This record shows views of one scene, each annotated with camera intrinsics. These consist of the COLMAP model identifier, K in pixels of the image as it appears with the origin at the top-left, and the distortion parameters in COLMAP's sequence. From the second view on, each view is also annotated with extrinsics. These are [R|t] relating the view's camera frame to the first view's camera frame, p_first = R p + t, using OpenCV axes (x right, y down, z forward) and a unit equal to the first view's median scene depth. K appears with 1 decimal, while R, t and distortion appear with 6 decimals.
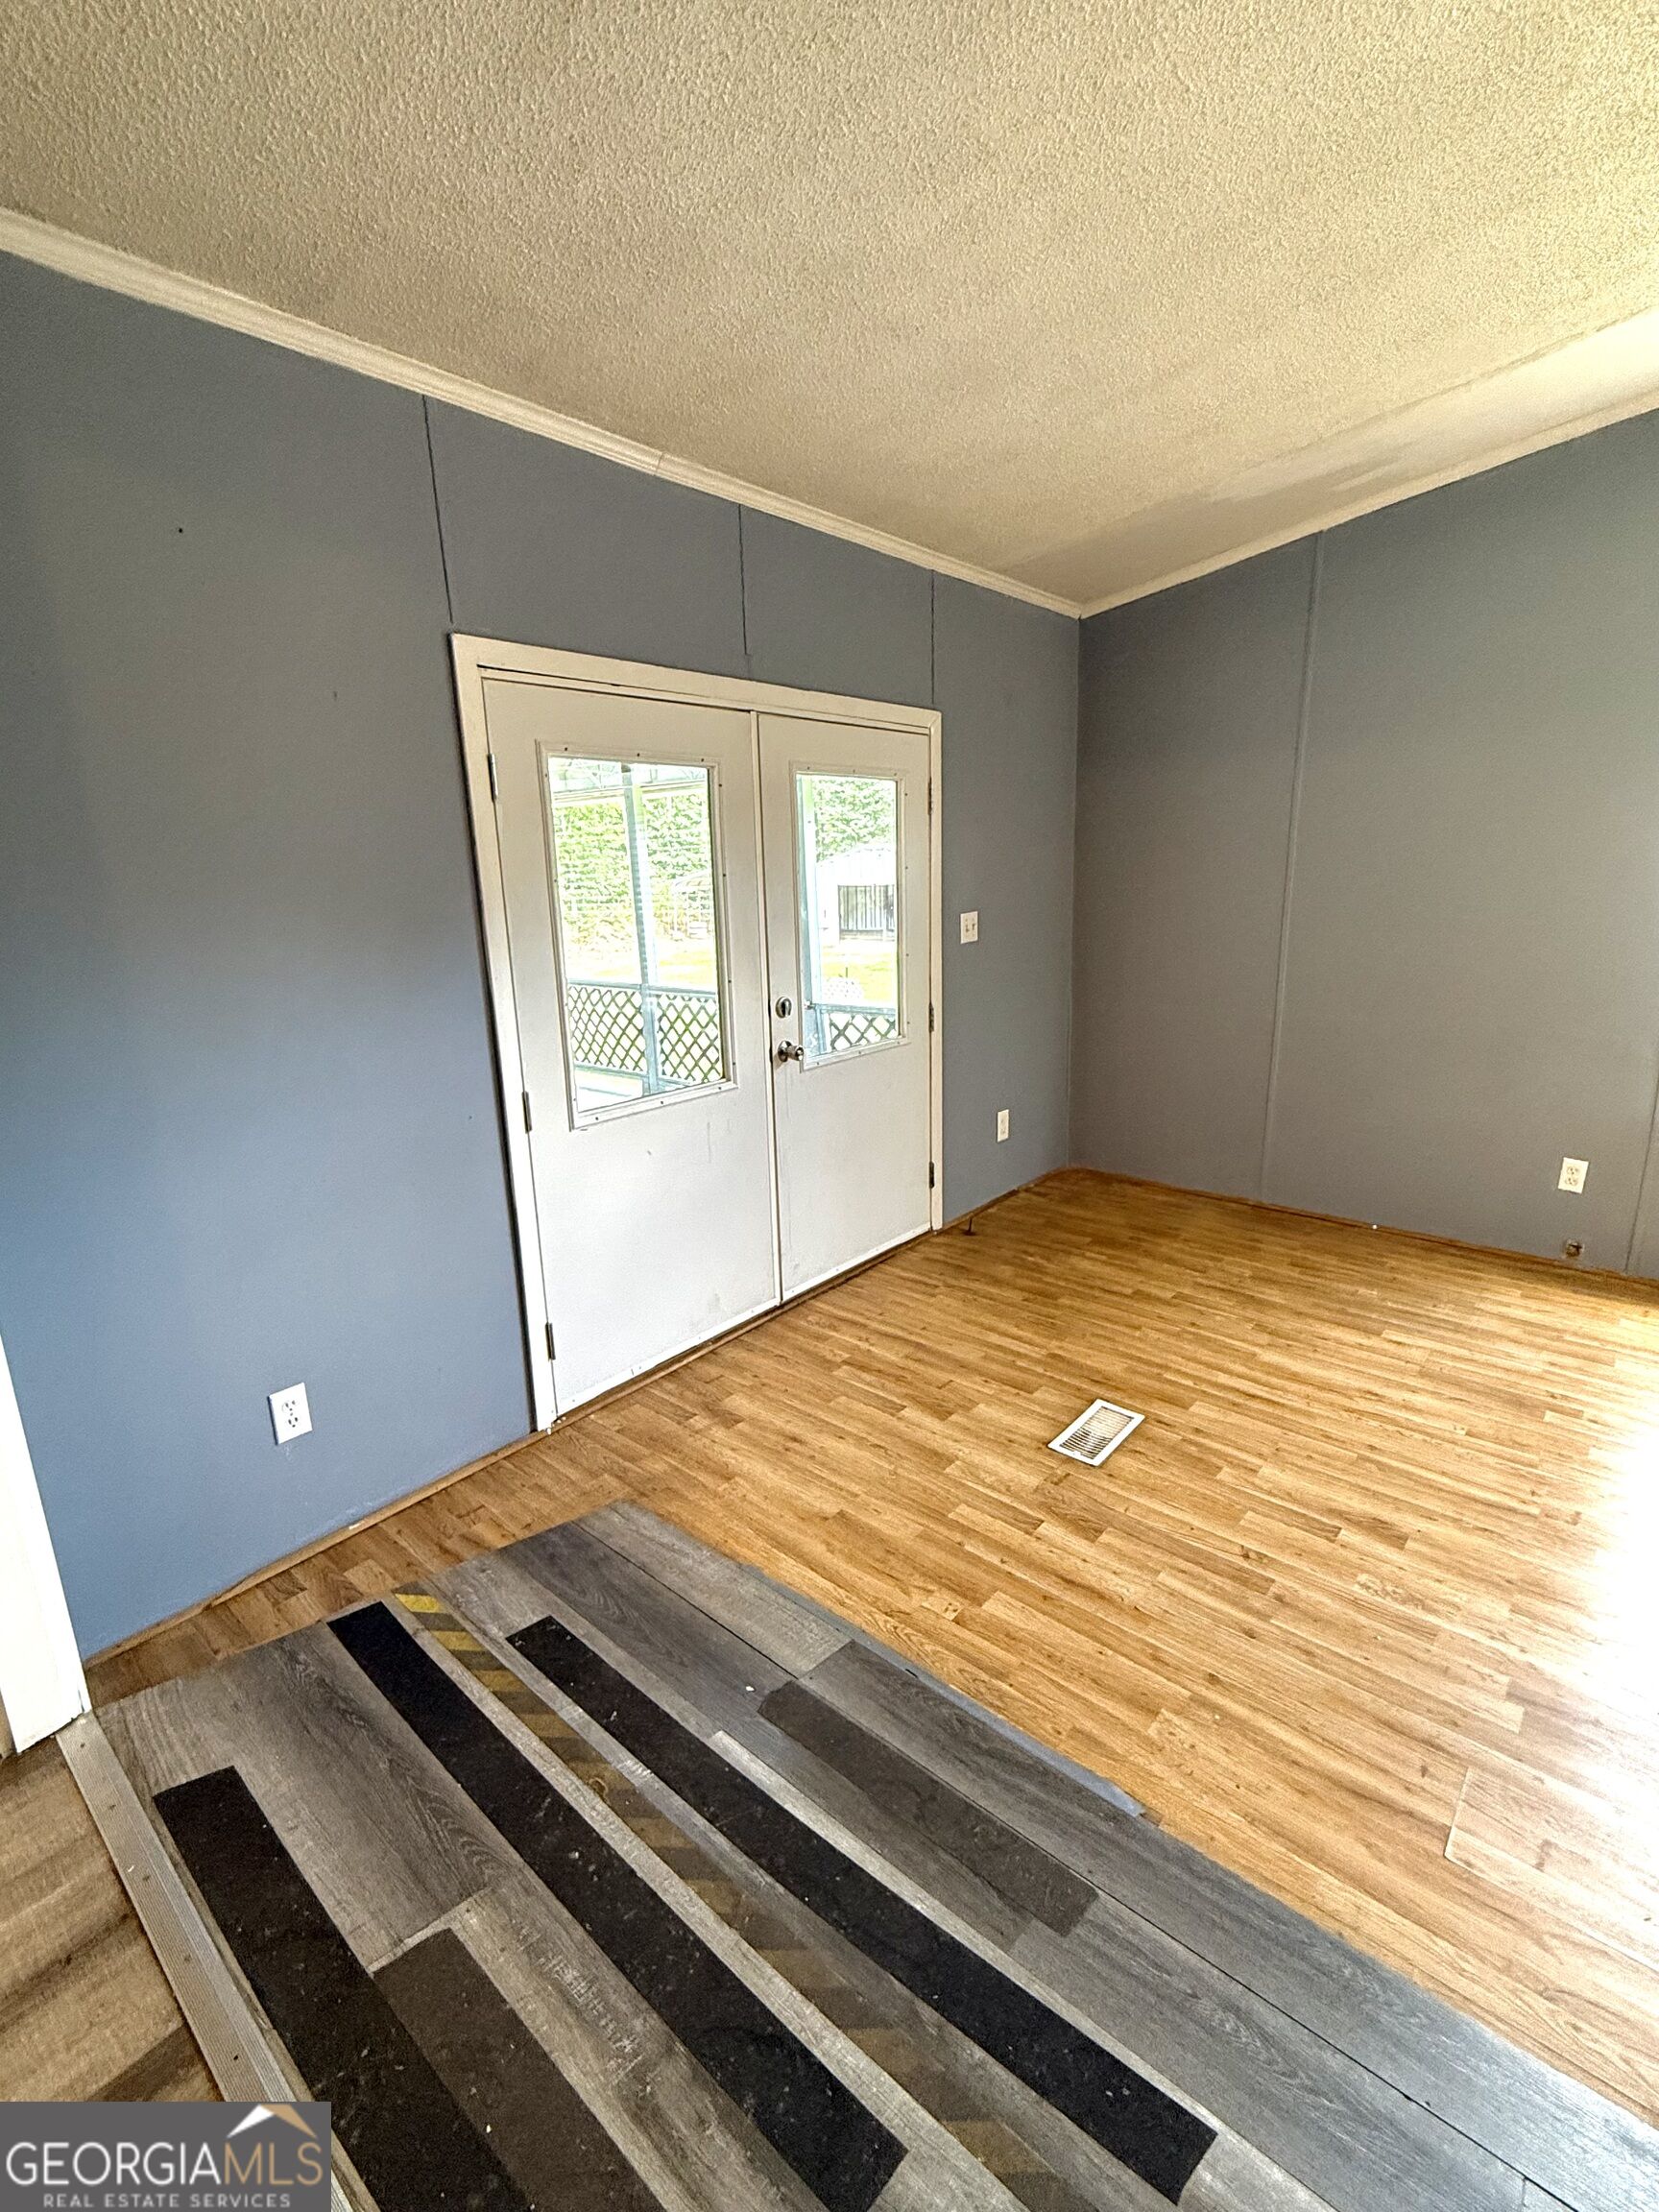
lens RADIAL K [[986.7, 0, 831.3], [0, 986.7, 1109.4], [0, 0, 1]] dist [-0.003142, -0.000253]
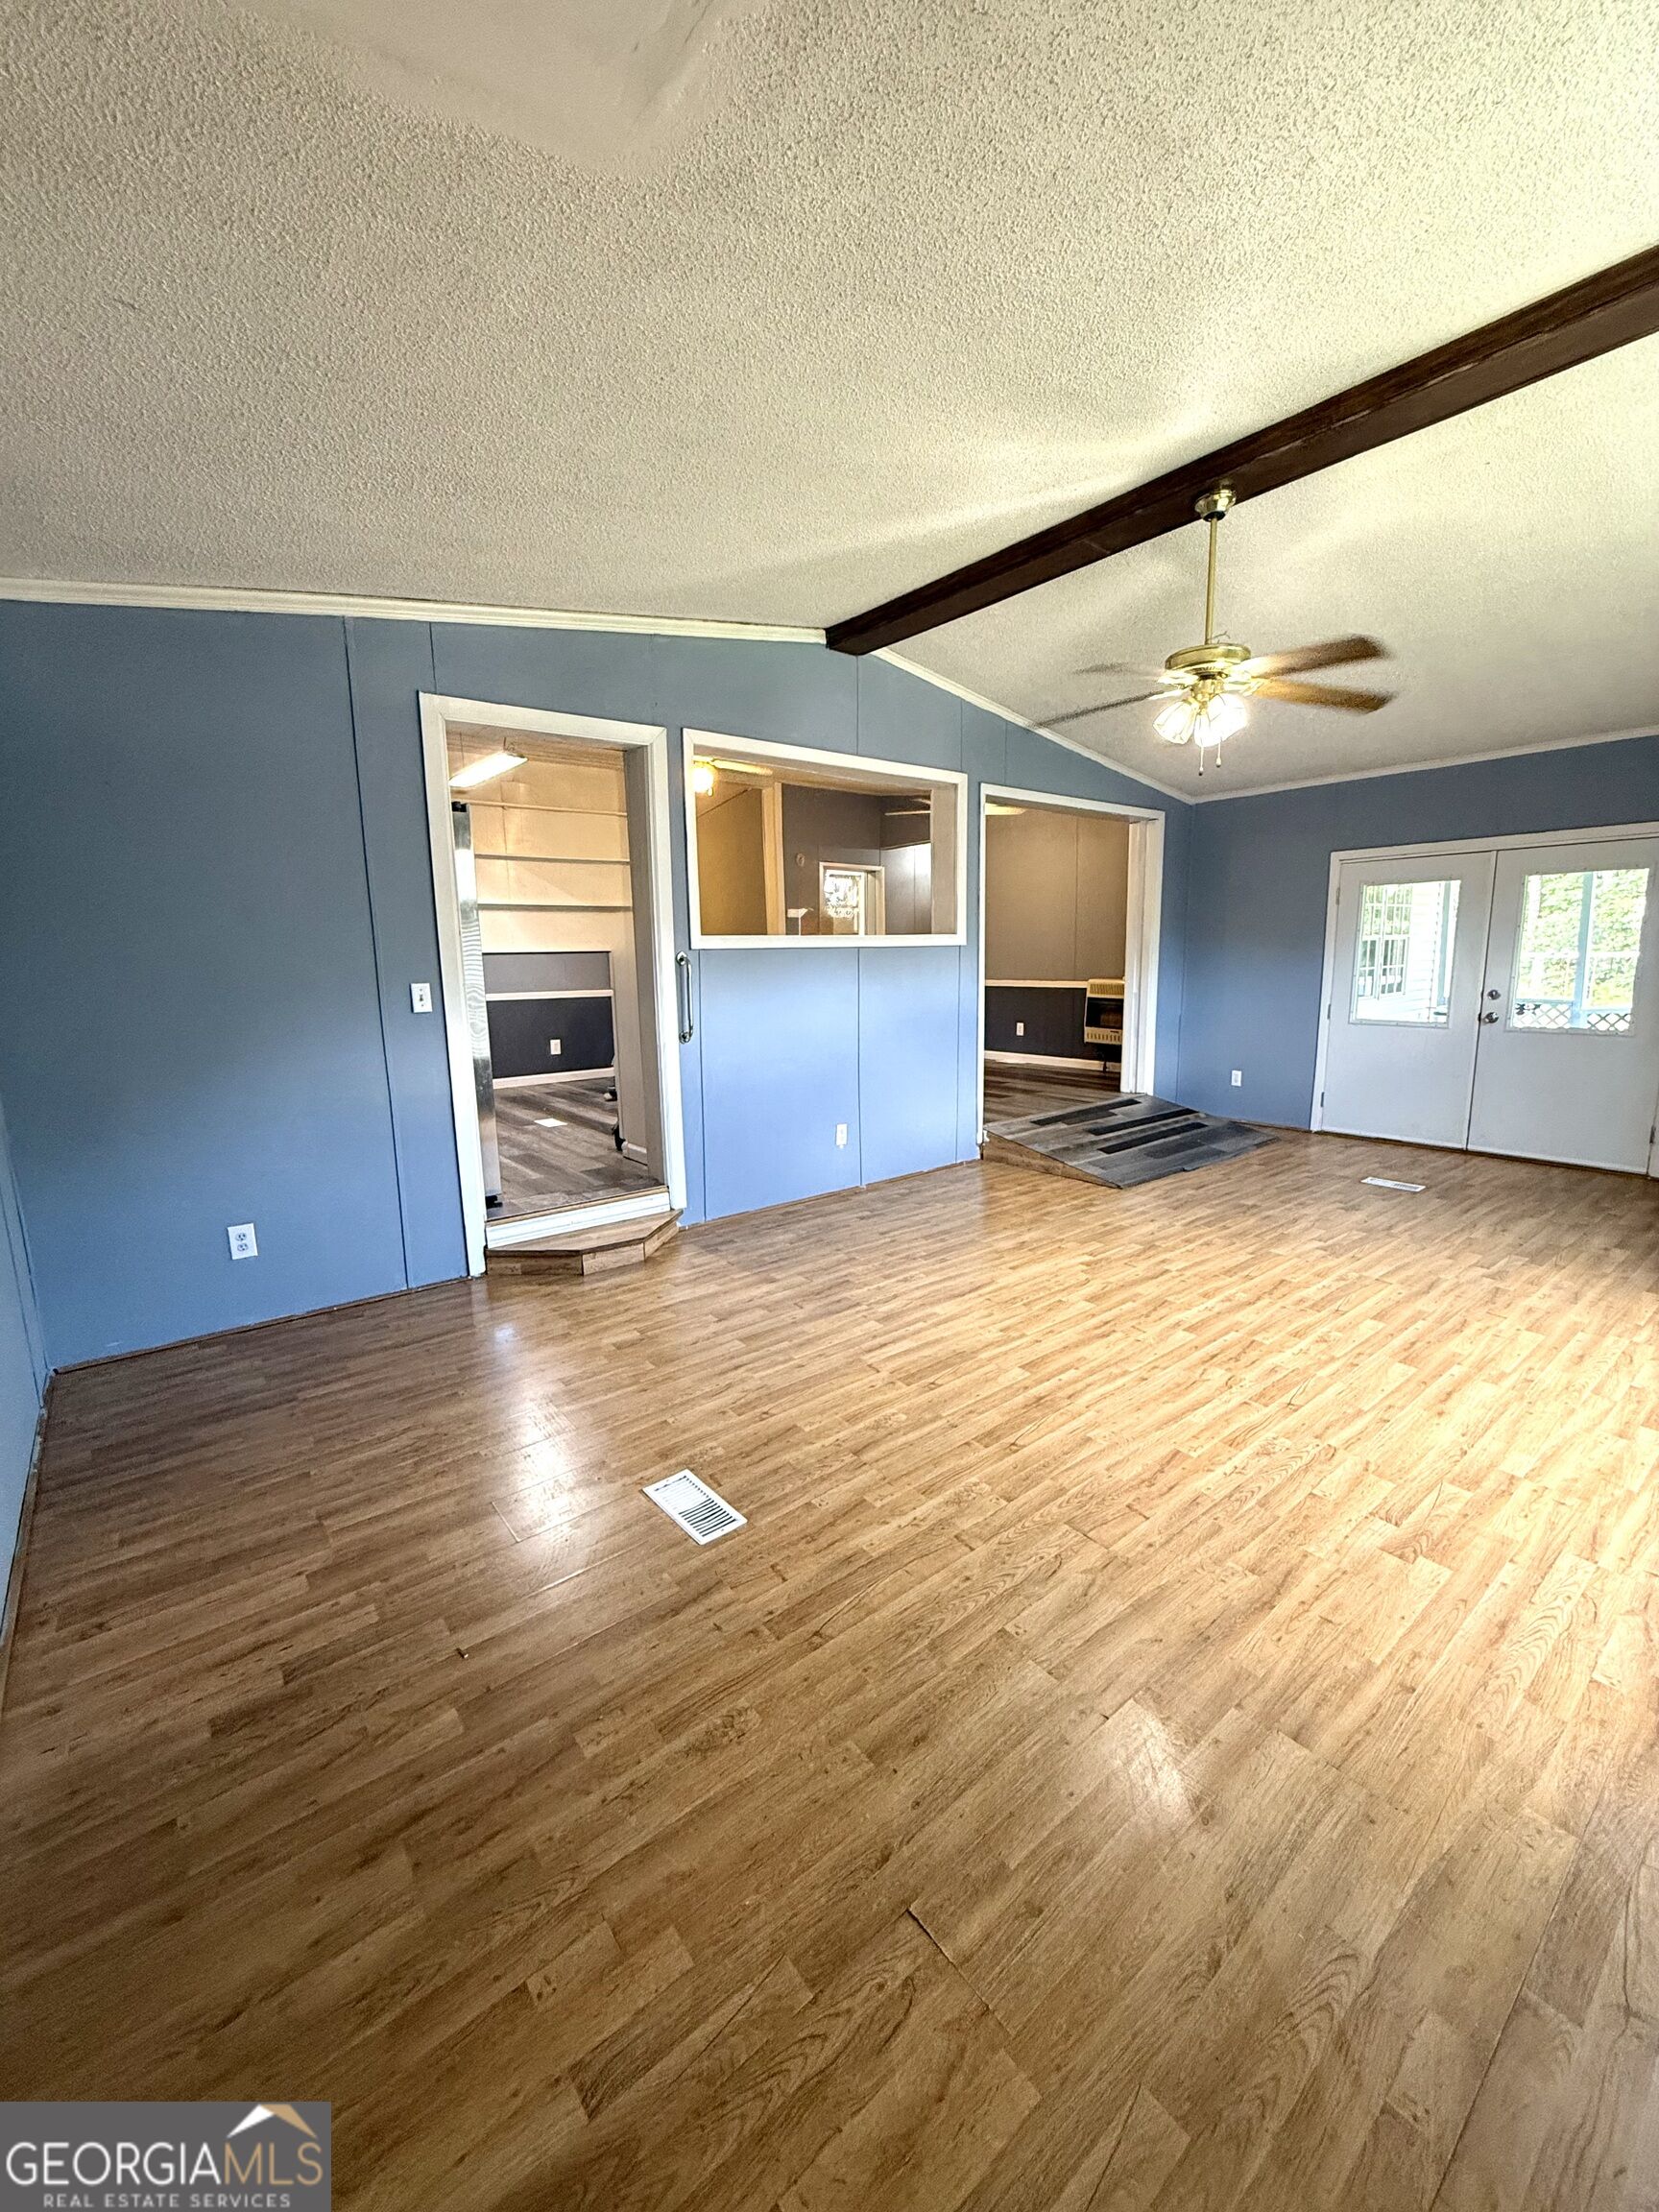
lens RADIAL K [[880.6, 0, 820.2], [0, 880.6, 1098.5], [0, 0, 1]] dist [-0.002181, -0.000040]
pose [[-0.195064, 0.189400, -0.962329, 2.731981], [-0.216470, 0.948667, 0.230589, -0.029173], [0.956604, 0.253295, -0.144051, 0.035358]]
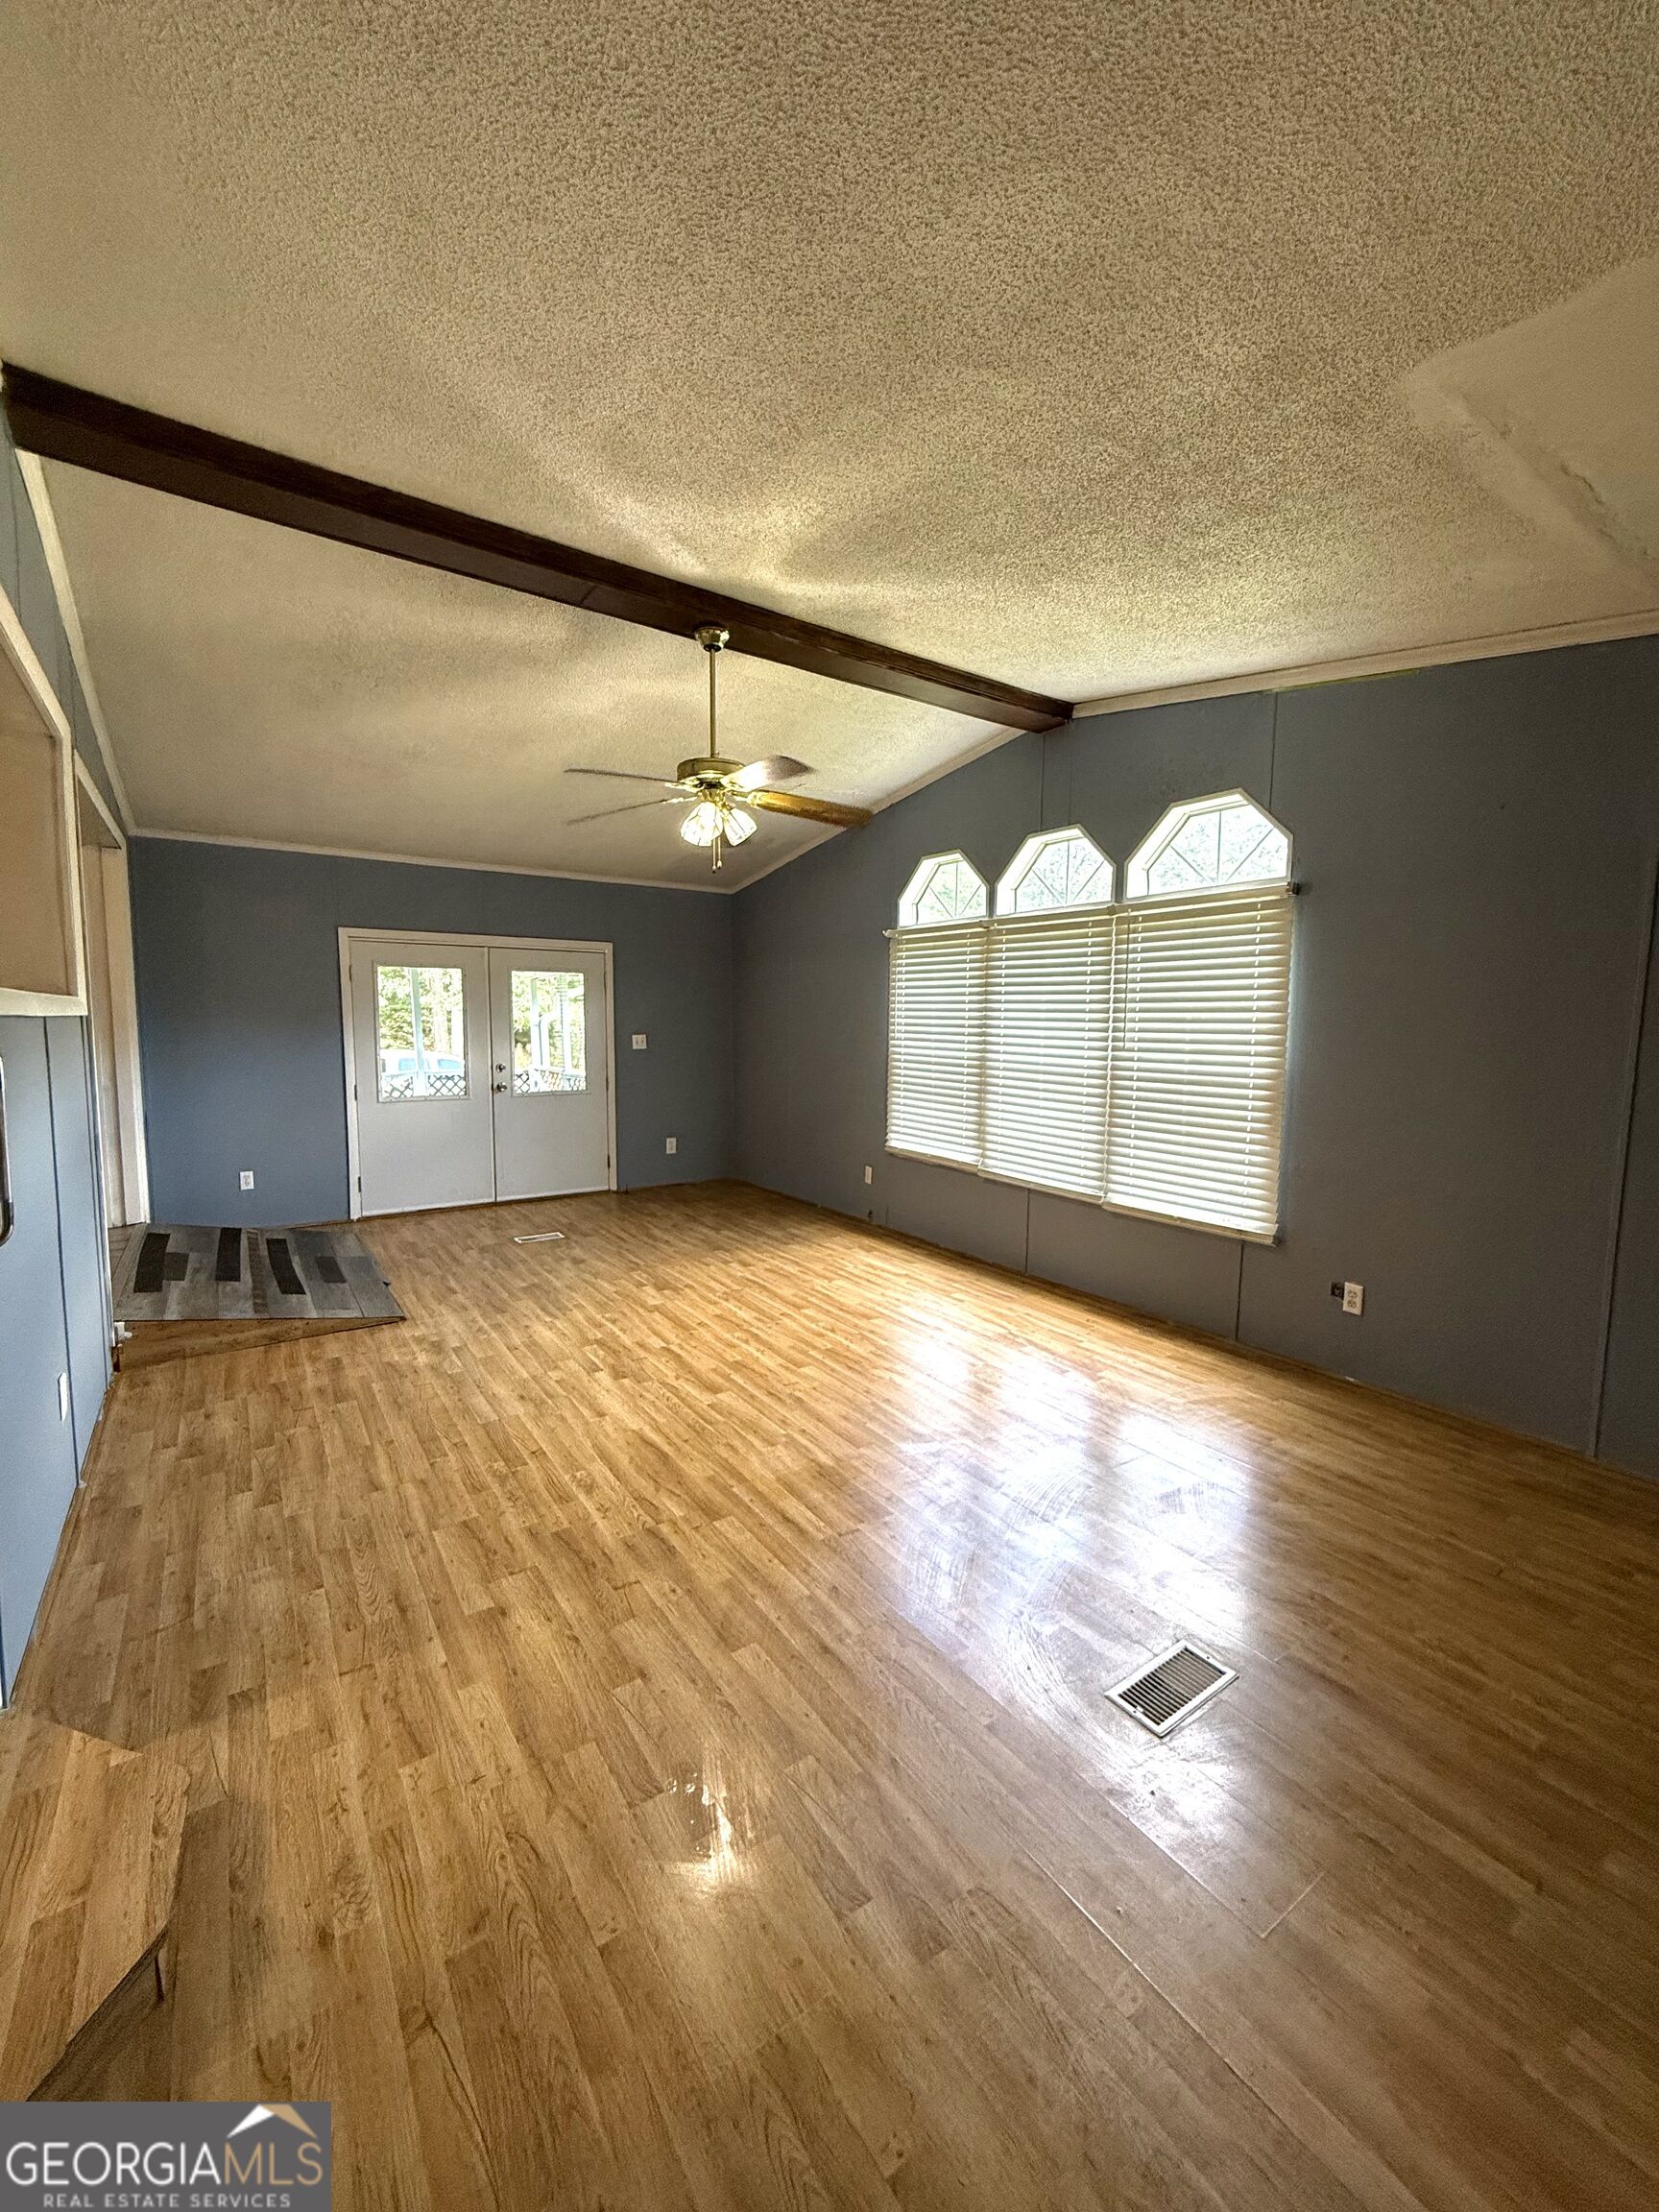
lens RADIAL K [[880.6, 0, 835.7], [0, 880.6, 1098.7], [0, 0, 1]] dist [-0.002181, -0.000040]
pose [[0.966811, 0.054863, -0.249531, 1.746667], [-0.092933, 0.985286, -0.143442, 0.271554], [0.237990, 0.161872, 0.957684, -1.109853]]
